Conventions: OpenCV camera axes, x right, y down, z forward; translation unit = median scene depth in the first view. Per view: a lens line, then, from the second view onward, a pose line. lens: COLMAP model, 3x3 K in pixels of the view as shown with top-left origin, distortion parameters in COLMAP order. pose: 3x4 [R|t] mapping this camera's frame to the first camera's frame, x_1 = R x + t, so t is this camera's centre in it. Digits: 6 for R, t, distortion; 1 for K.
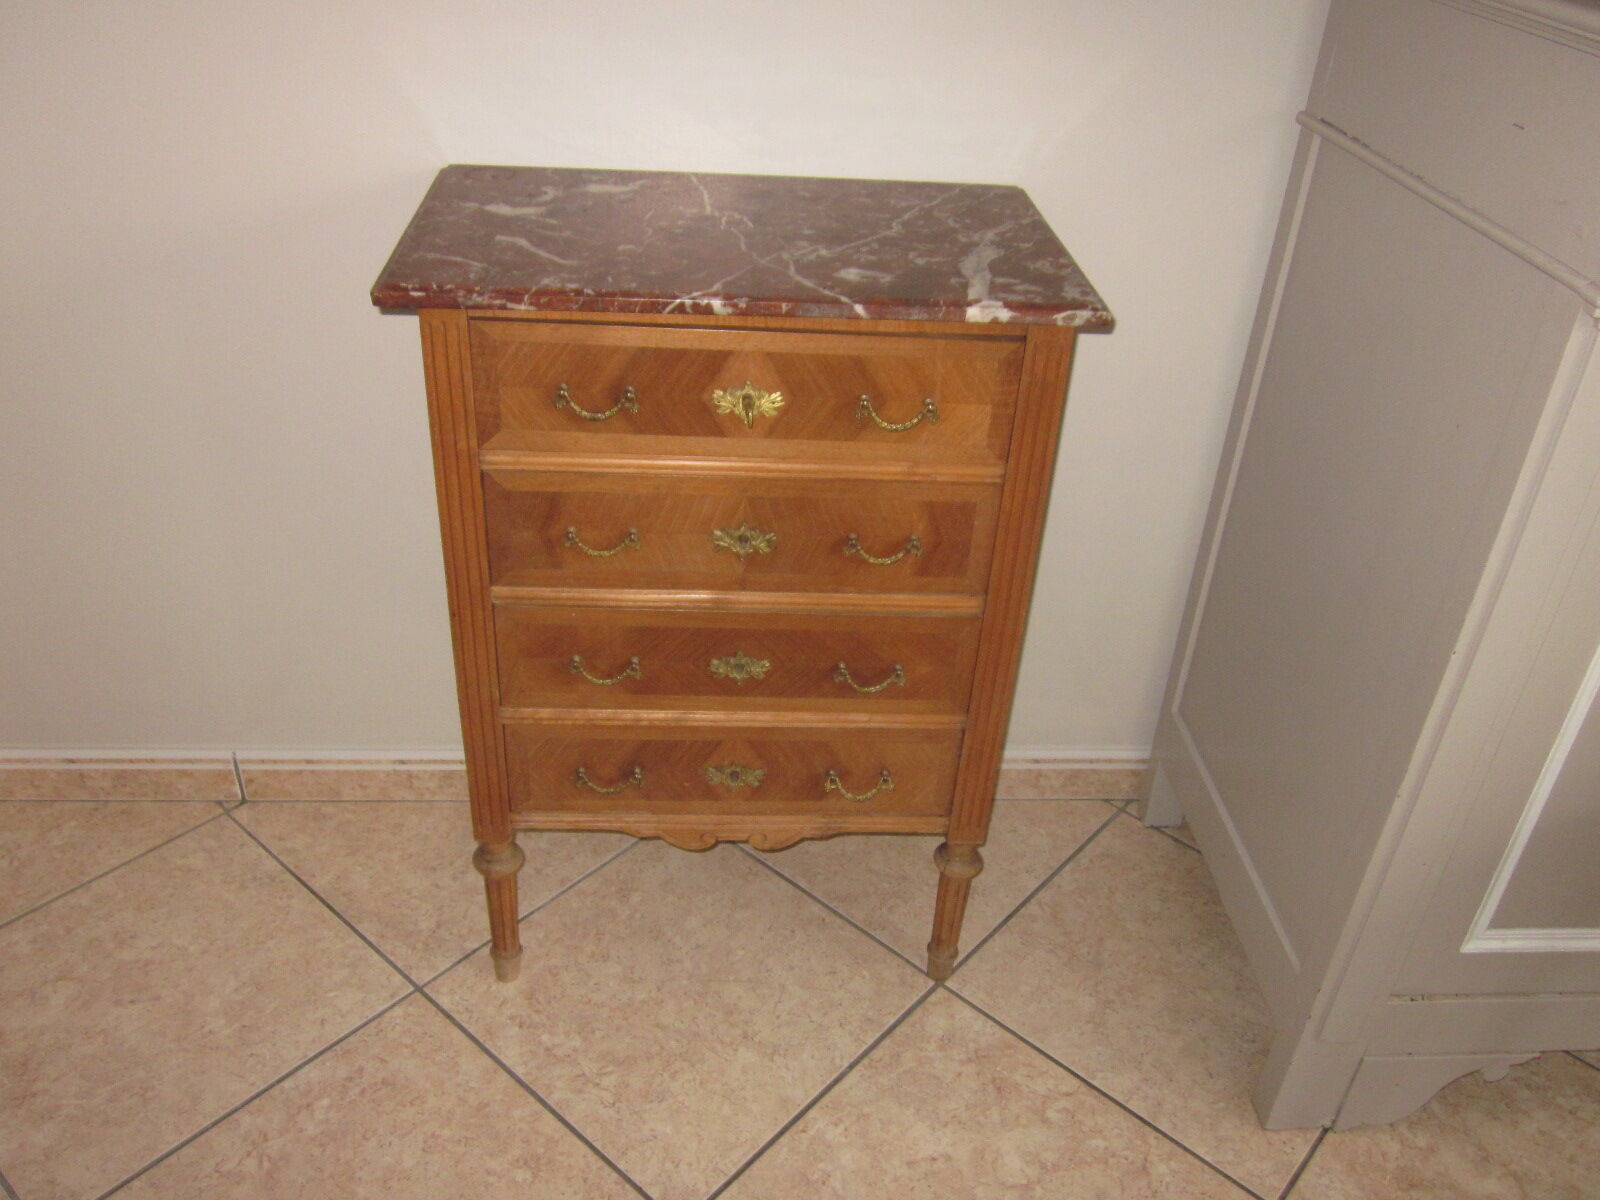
lens RADIAL K [[1336.6, 0, 800.0], [0, 1336.6, 600.0], [0, 0, 1]] dist [-0.037900, 0.010454]
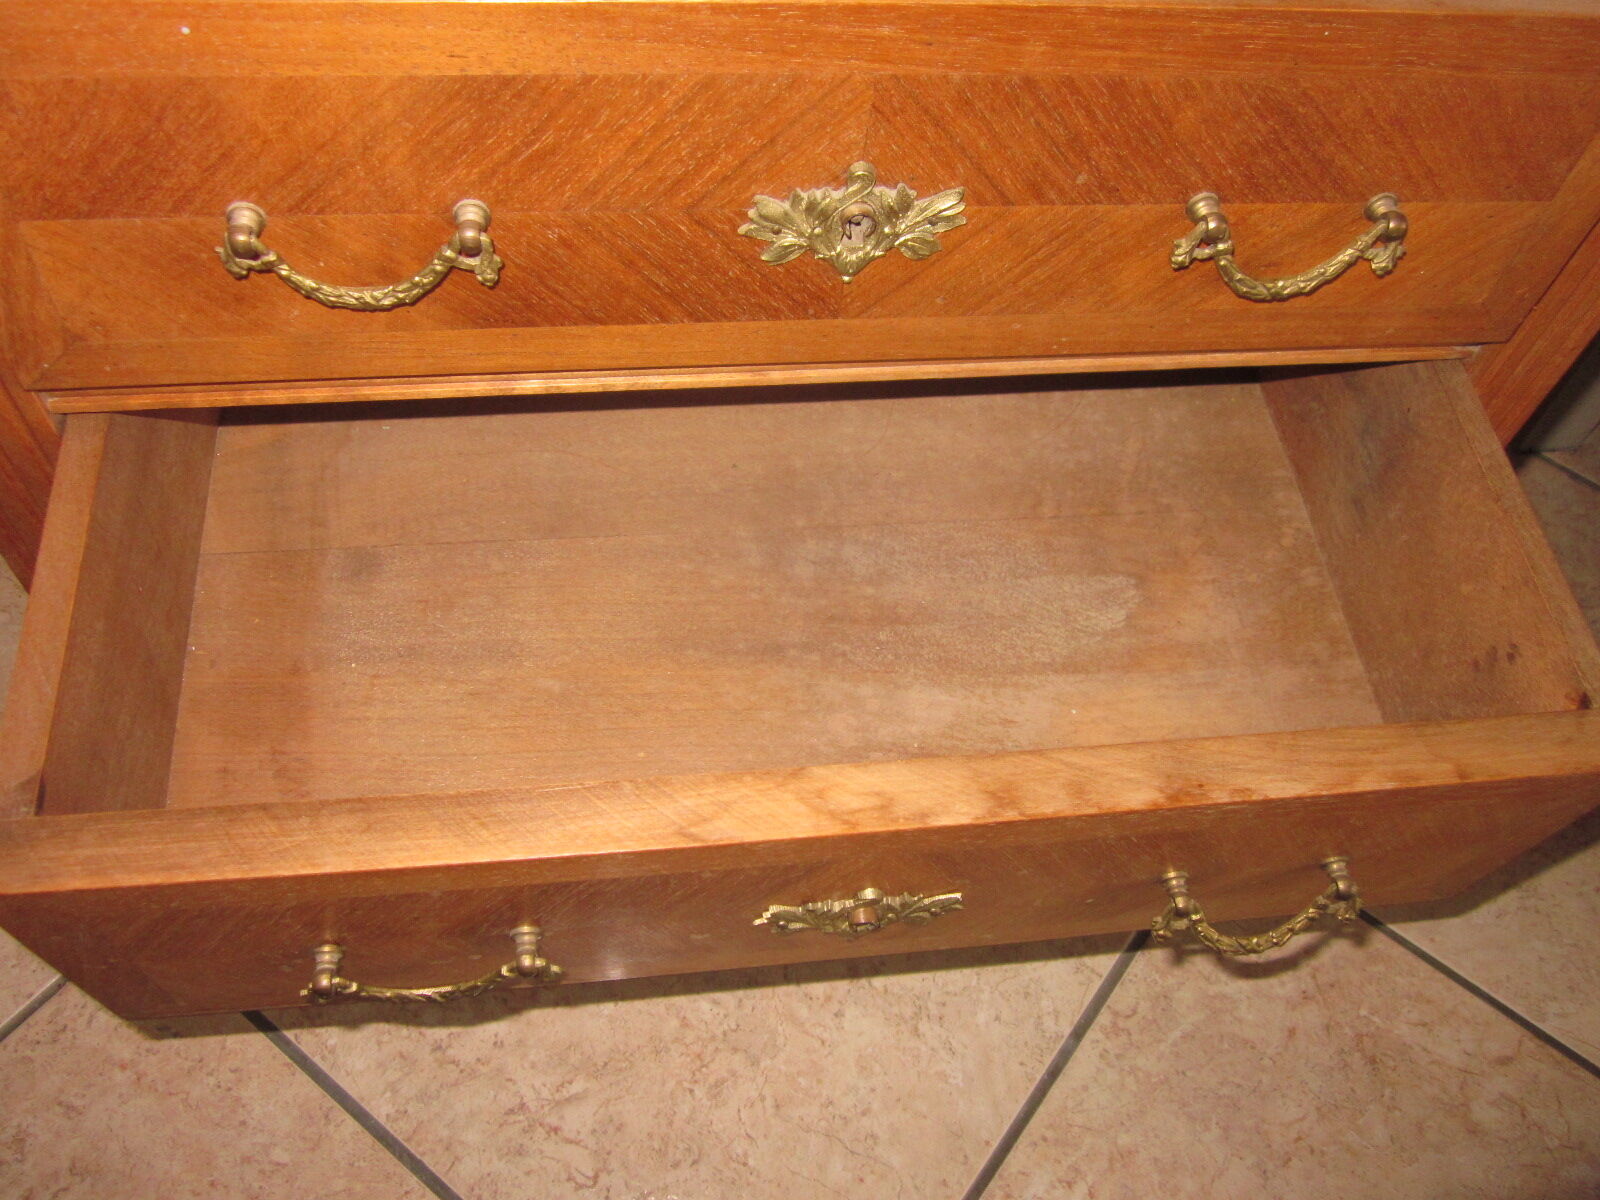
lens RADIAL K [[1336.6, 0, 800.0], [0, 1336.6, 600.0], [0, 0, 1]] dist [-0.037900, 0.010454]
pose [[0.997216, -0.042124, 0.061521, -0.074431], [0.014436, 0.918581, 0.394968, 0.011631], [-0.073150, -0.392981, 0.916632, 0.692961]]
